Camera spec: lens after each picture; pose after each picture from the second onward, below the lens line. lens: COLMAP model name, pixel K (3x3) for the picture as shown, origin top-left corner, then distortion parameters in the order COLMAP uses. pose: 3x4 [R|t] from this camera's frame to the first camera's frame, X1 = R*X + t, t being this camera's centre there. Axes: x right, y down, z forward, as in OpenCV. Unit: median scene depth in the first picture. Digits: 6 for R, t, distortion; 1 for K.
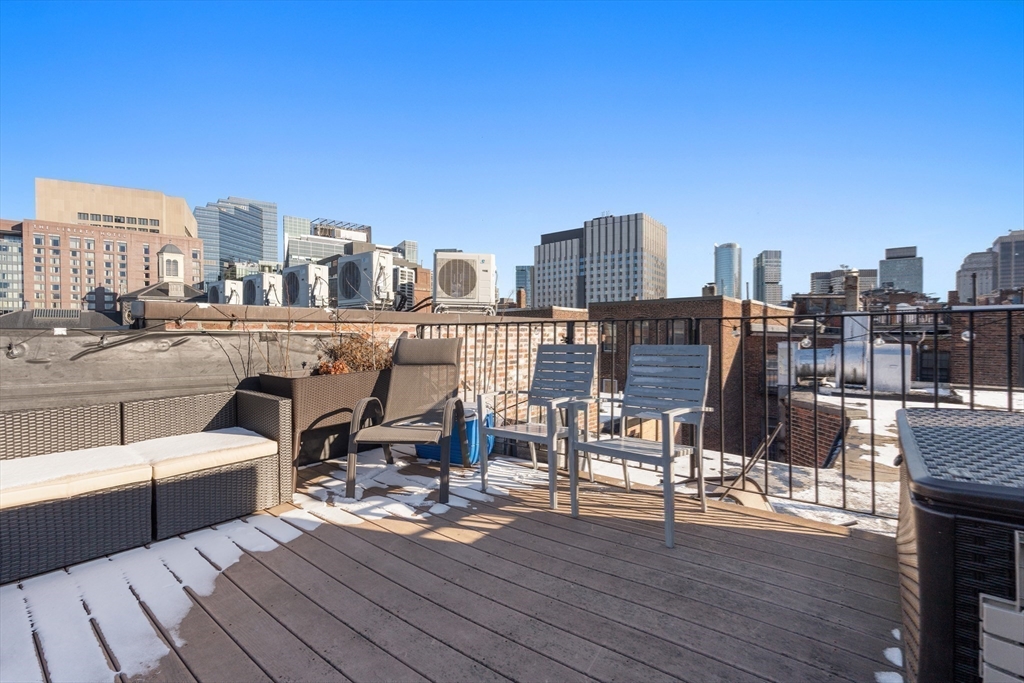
lens RADIAL K [[469.0, 0, 509.0], [0, 469.0, 328.9], [0, 0, 1]] dist [0.001414, -0.000063]
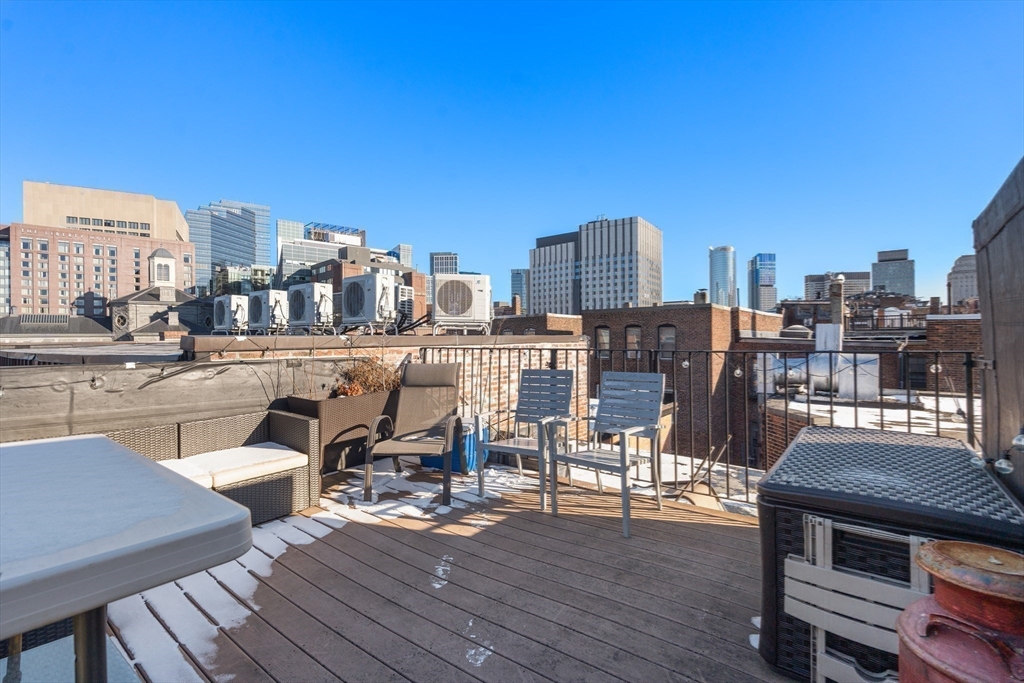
lens RADIAL K [[476.4, 0, 512.8], [0, 476.4, 327.0], [0, 0, 1]] dist [-0.001119, 0.000485]
pose [[0.999851, -0.002720, 0.017031, 0.009013], [0.002861, 0.999962, -0.008294, -0.064894], [-0.017008, 0.008341, 0.999821, -0.197762]]
